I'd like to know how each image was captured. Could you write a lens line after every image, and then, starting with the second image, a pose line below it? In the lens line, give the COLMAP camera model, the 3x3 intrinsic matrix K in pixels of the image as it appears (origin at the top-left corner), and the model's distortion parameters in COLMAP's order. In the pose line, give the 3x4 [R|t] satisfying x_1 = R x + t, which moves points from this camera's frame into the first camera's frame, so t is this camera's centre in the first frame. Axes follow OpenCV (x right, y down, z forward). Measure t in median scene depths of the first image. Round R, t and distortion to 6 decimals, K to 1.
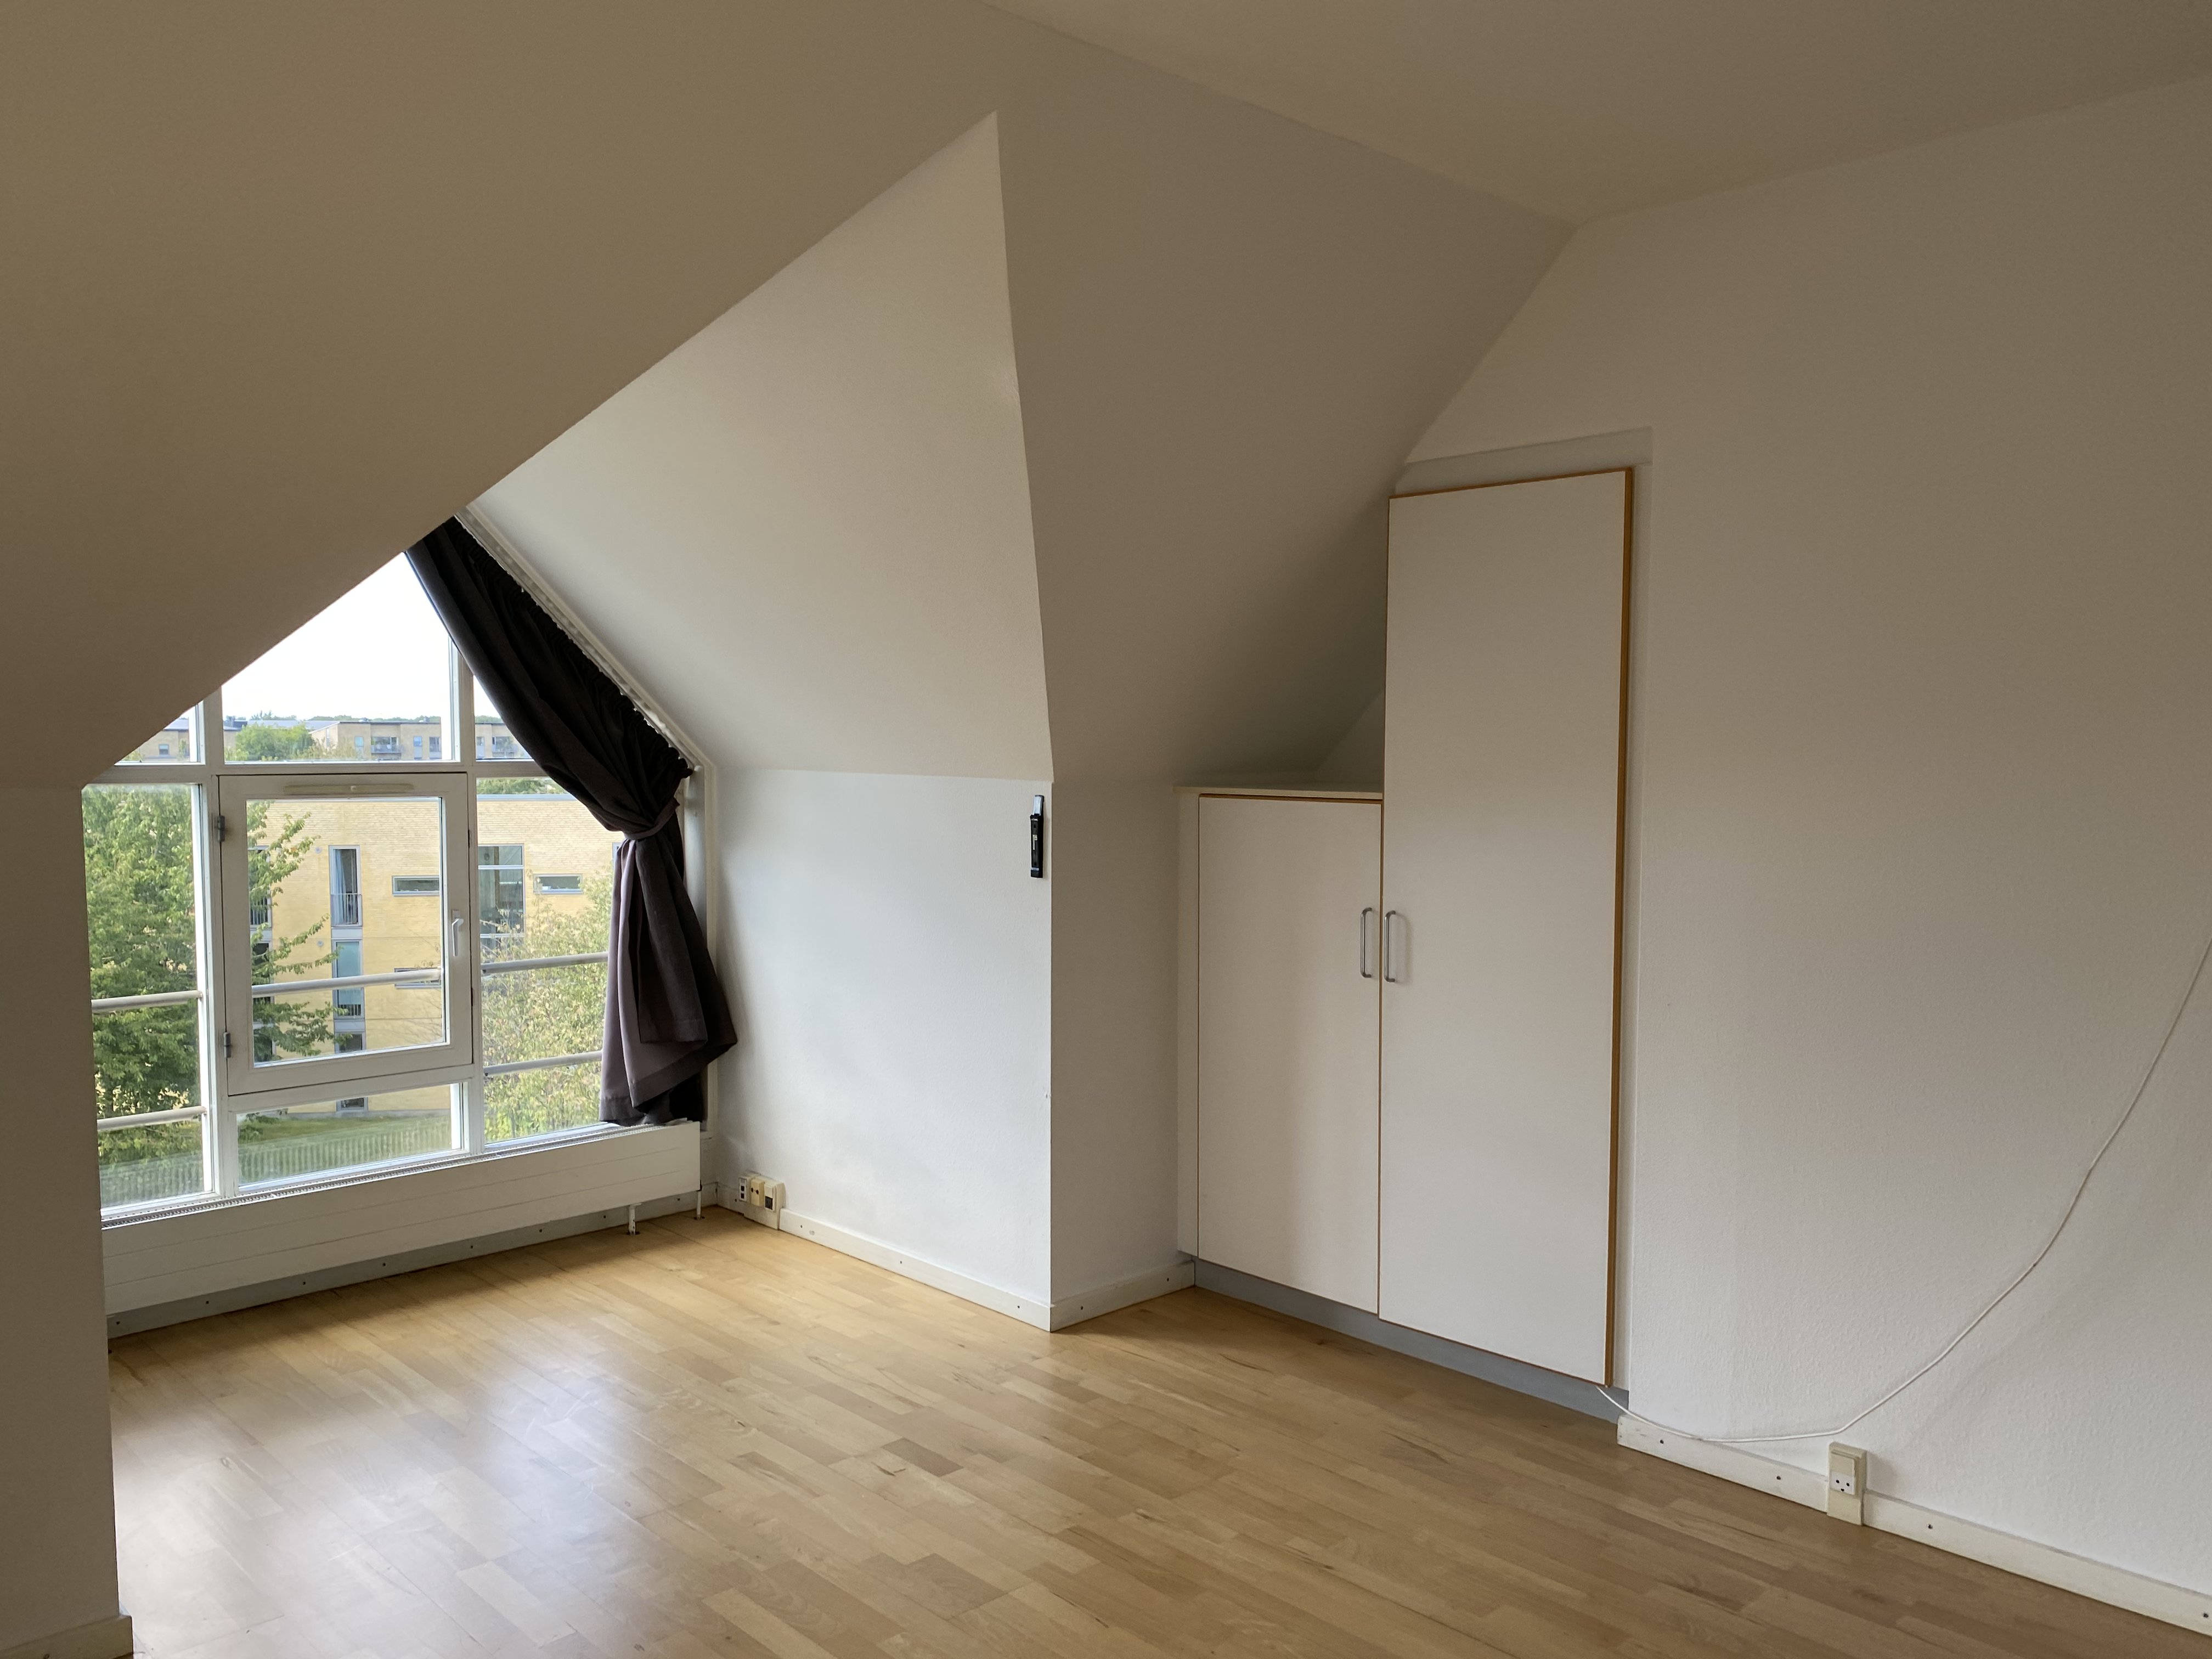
lens RADIAL K [[1696.0, 0, 1106.0], [0, 1696.0, 829.5], [0, 0, 1]] dist [0.000764, -0.001438]
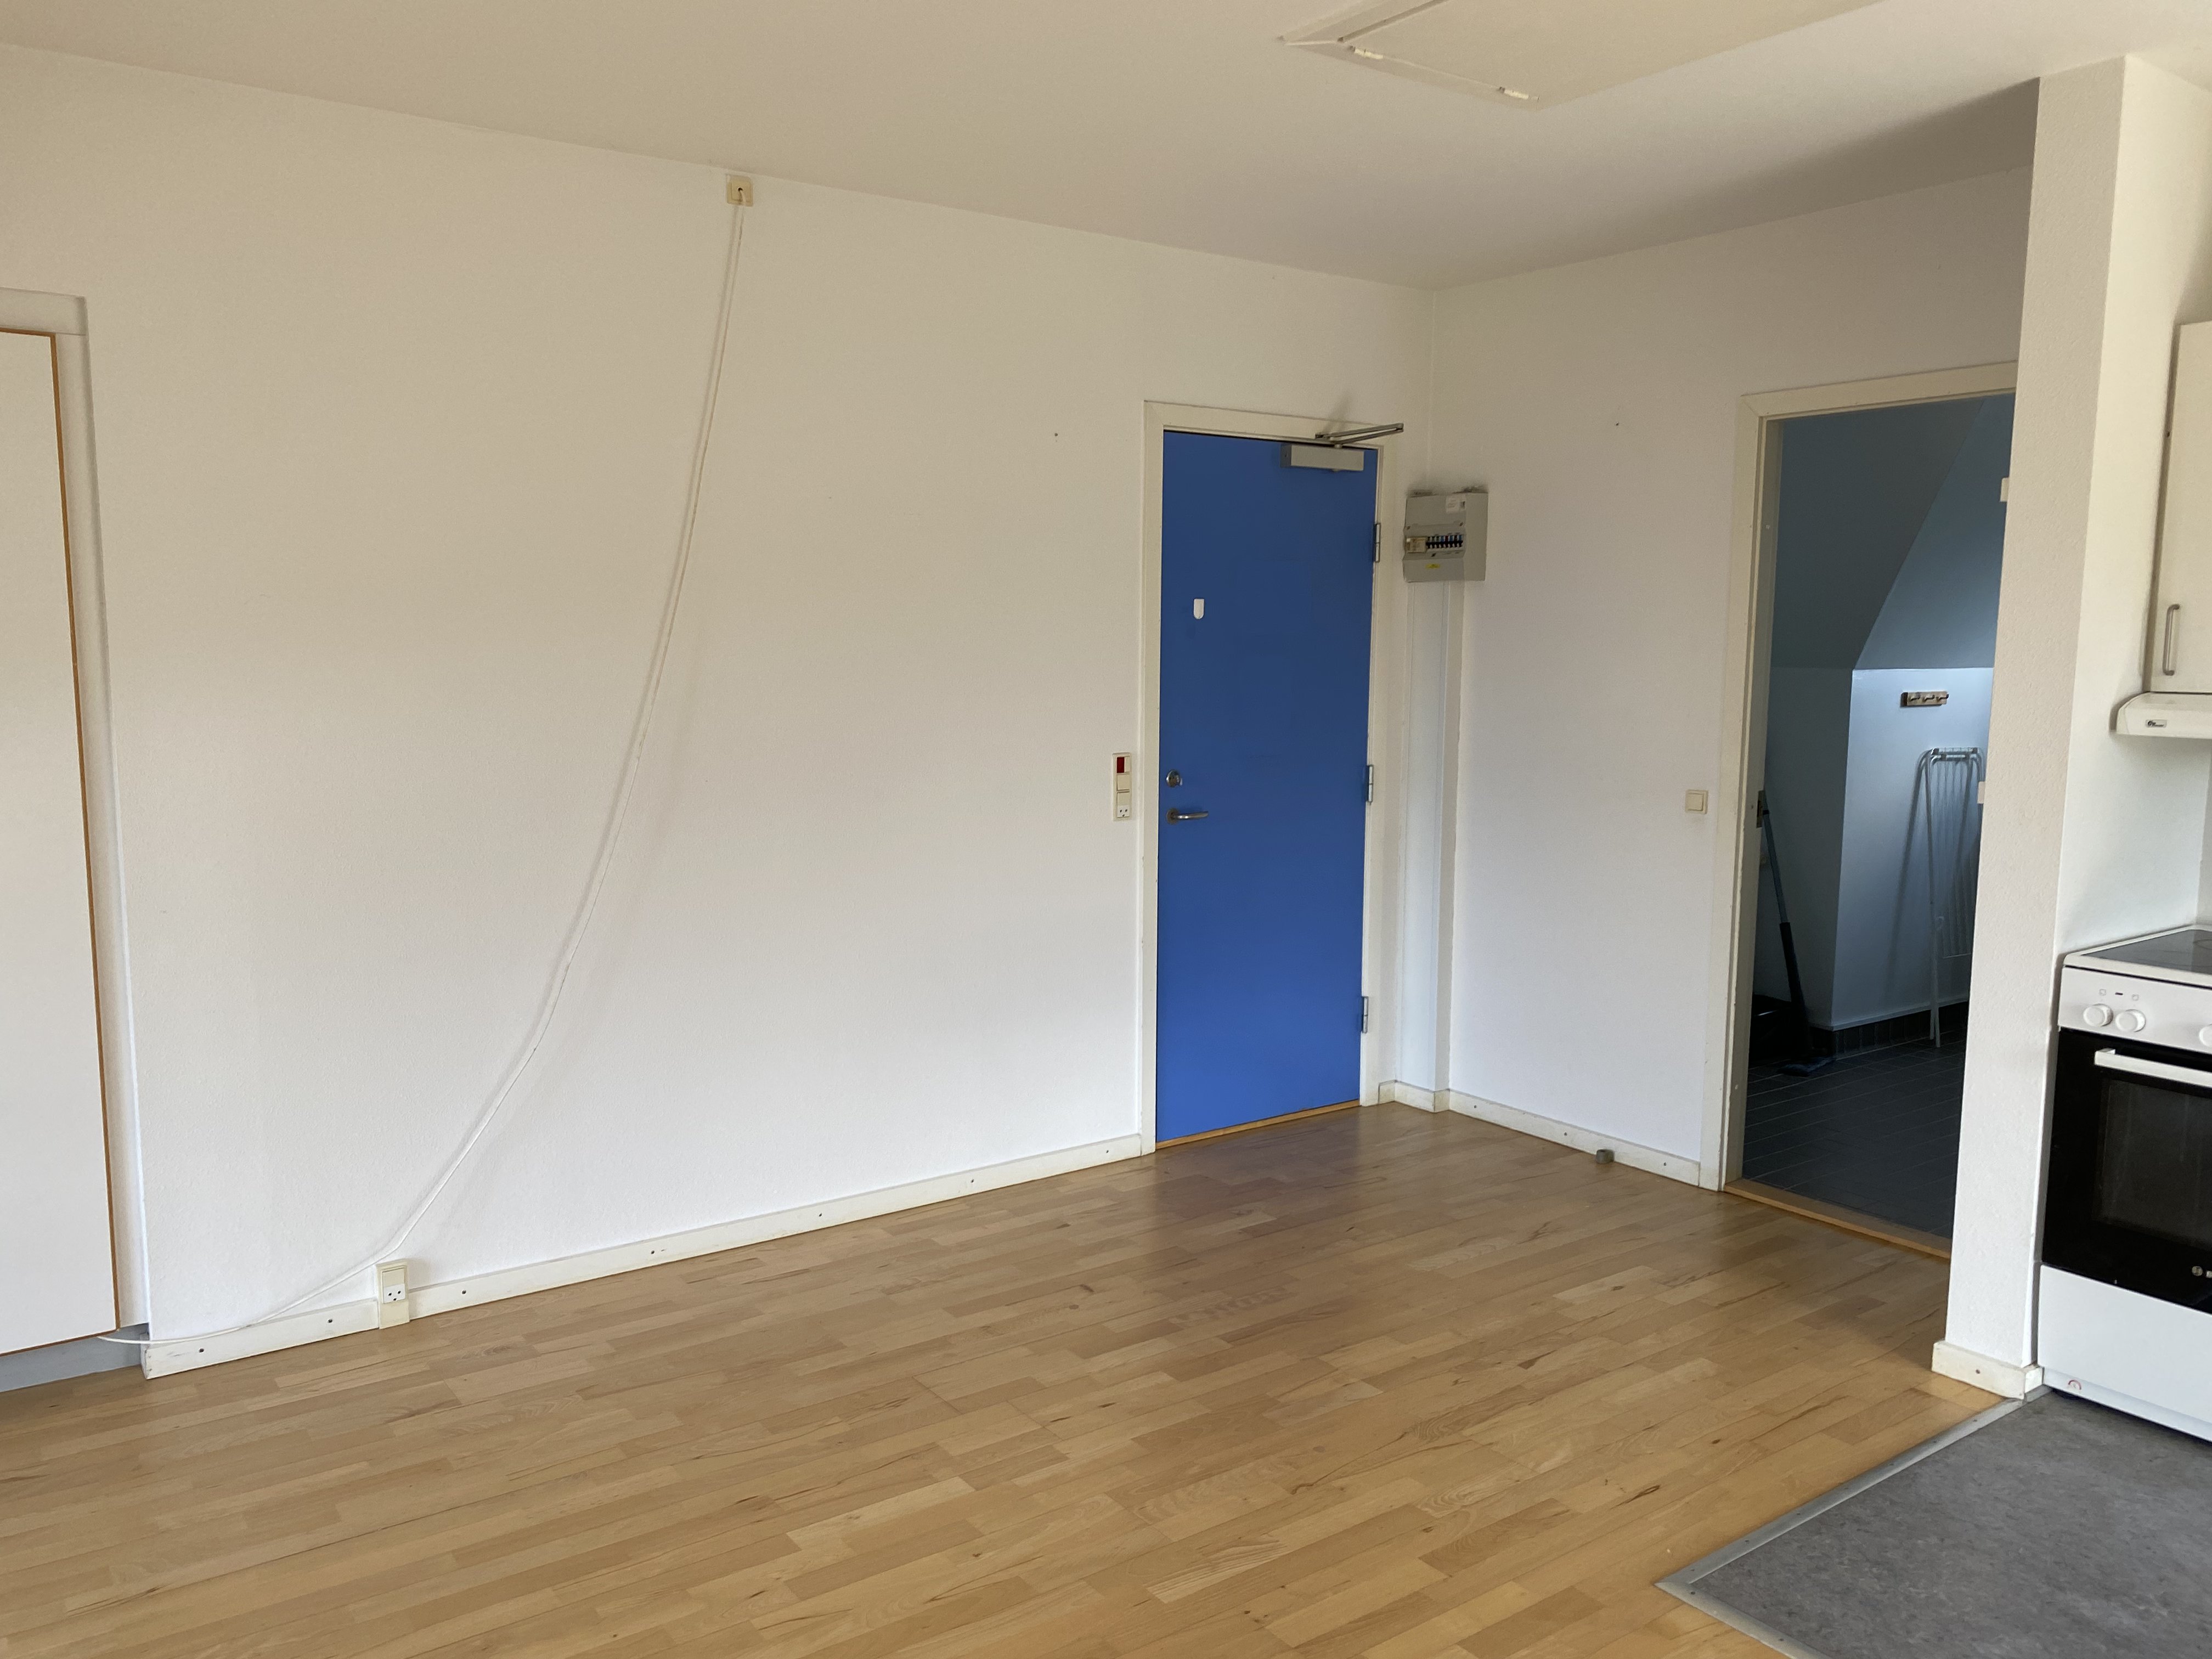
lens RADIAL K [[1685.9, 0, 1104.9], [0, 1685.9, 860.1], [0, 0, 1]] dist [0.044500, -0.040383]
pose [[0.130292, -0.125800, 0.983462, -0.423293], [0.049451, 0.991508, 0.120278, -0.010419], [-0.990242, 0.032962, 0.135406, 0.267299]]
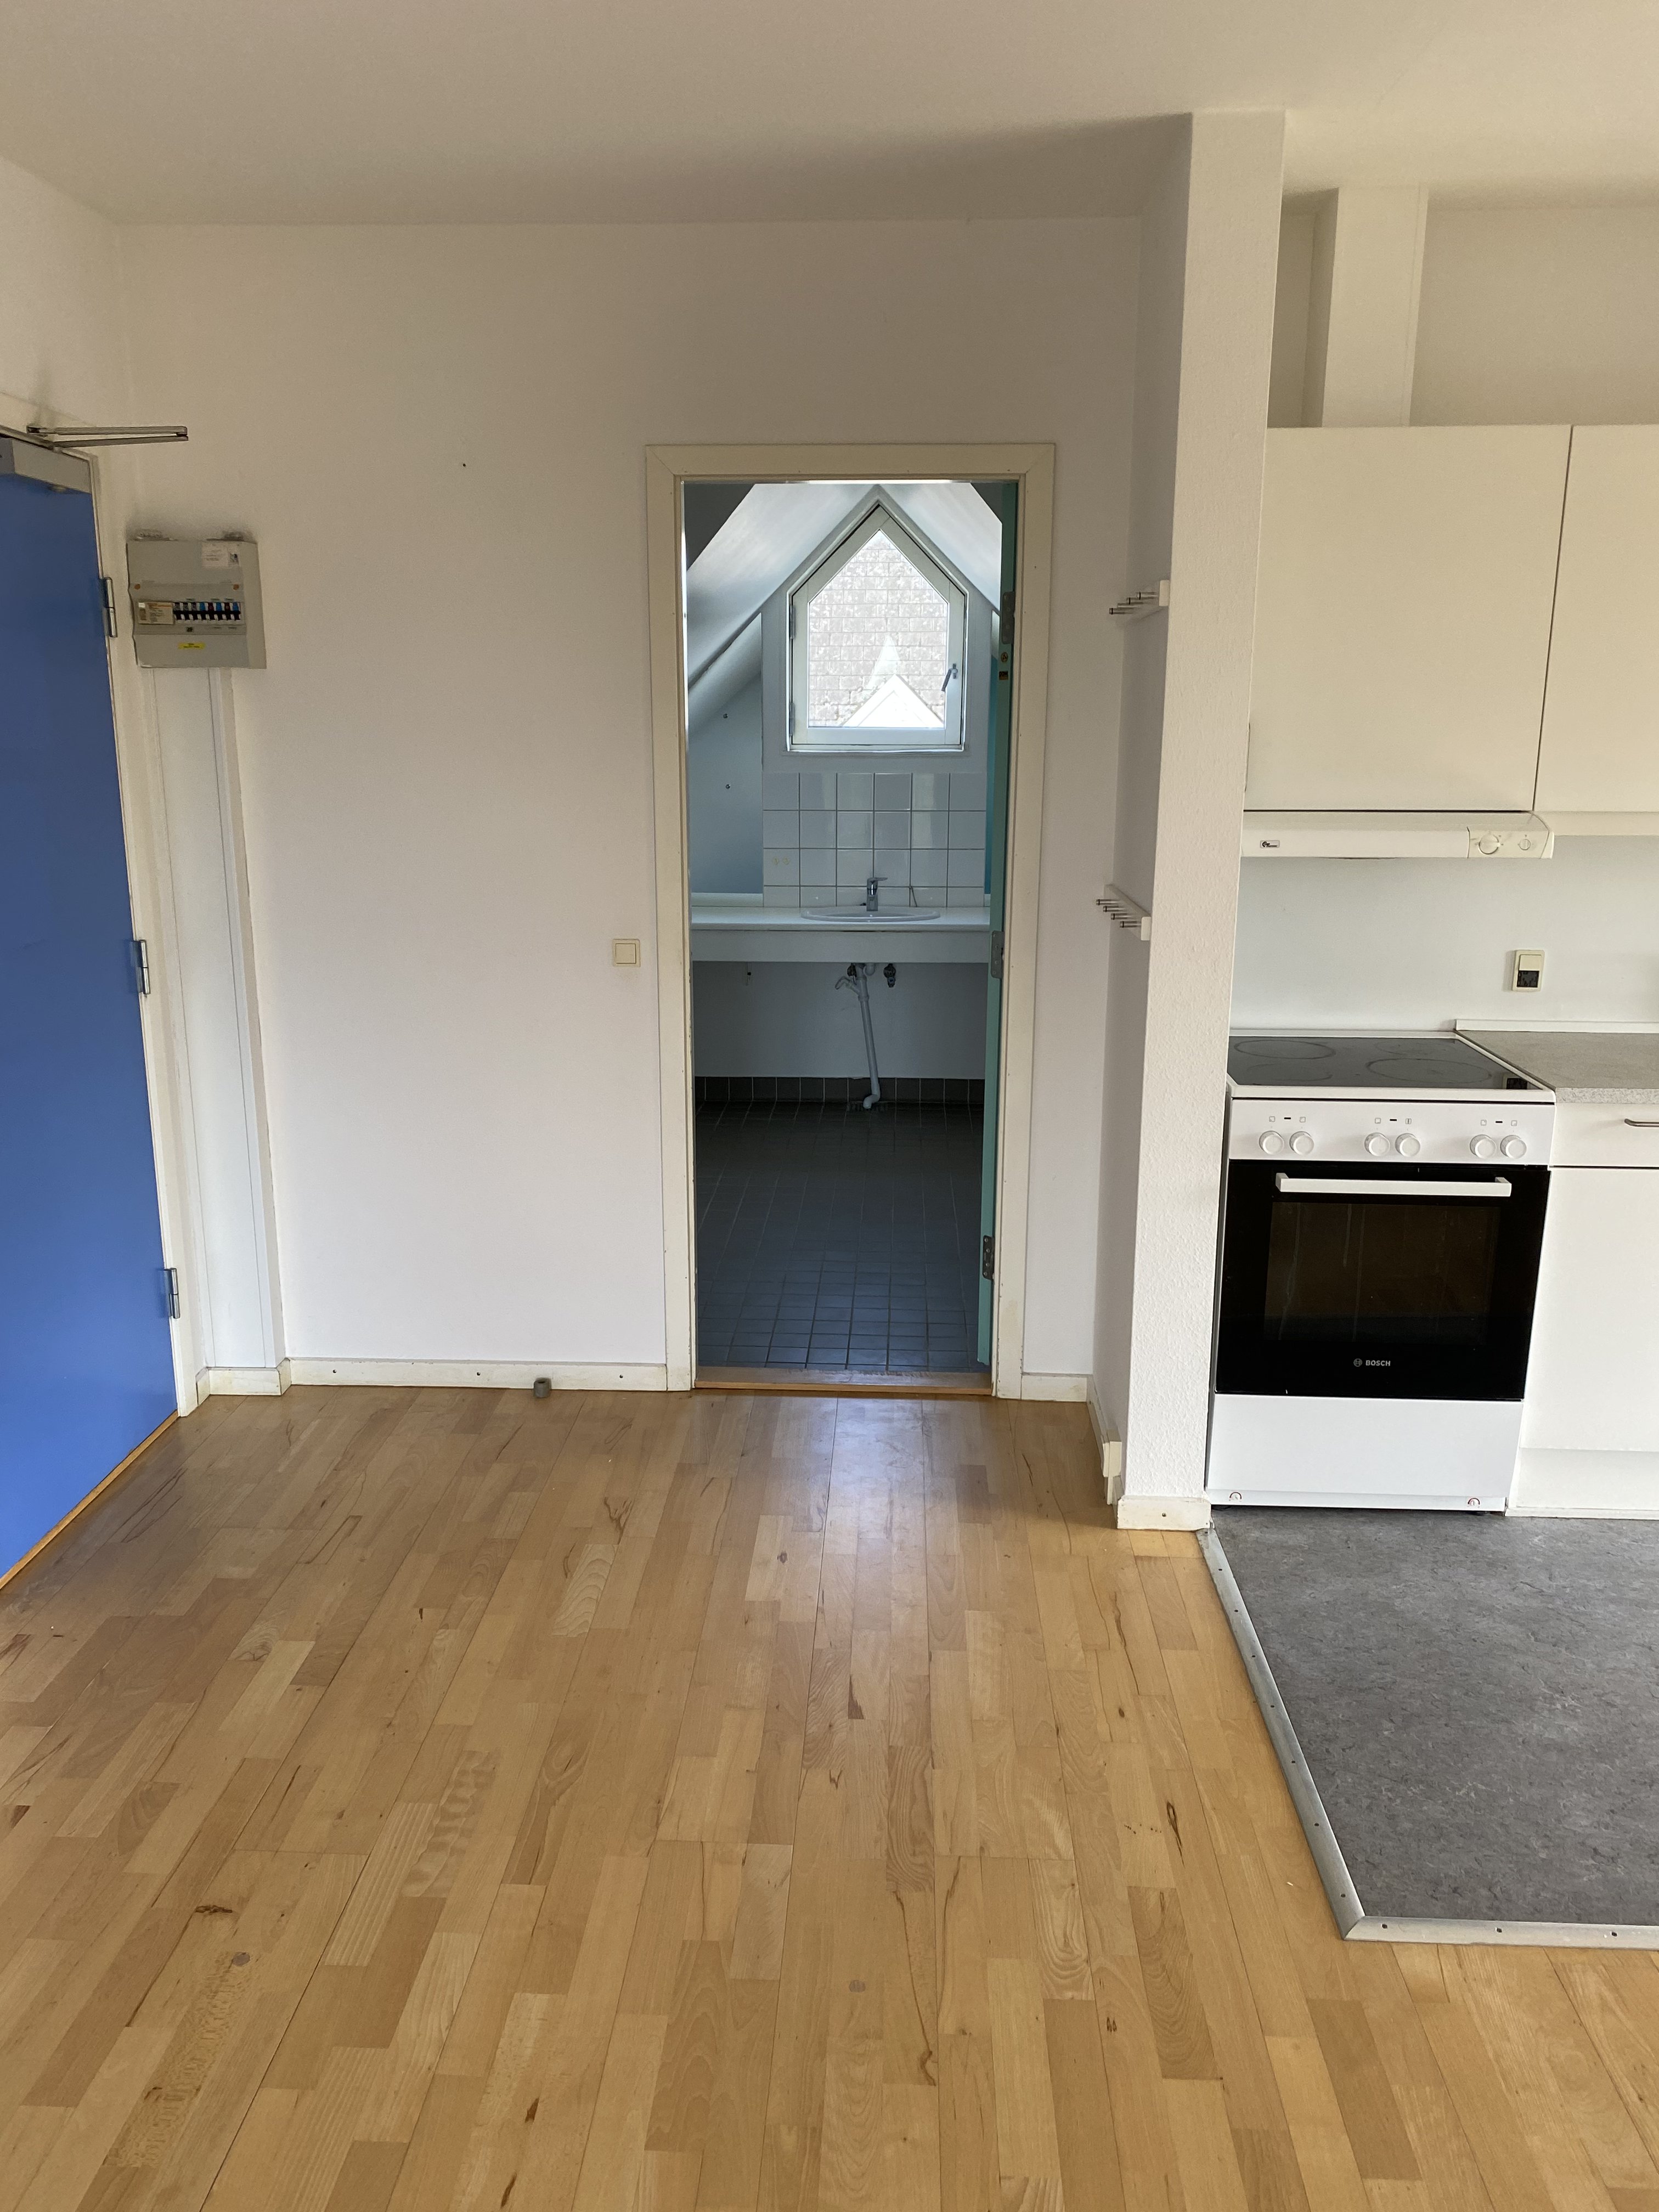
lens RADIAL K [[1685.9, 0, 820.2], [0, 1685.9, 1119.1], [0, 0, 1]] dist [0.044500, -0.040383]
pose [[-0.687584, -0.167743, 0.706463, -0.040518], [0.041048, 0.962414, 0.268466, -0.048140], [-0.724943, 0.213592, -0.654856, 0.558001]]
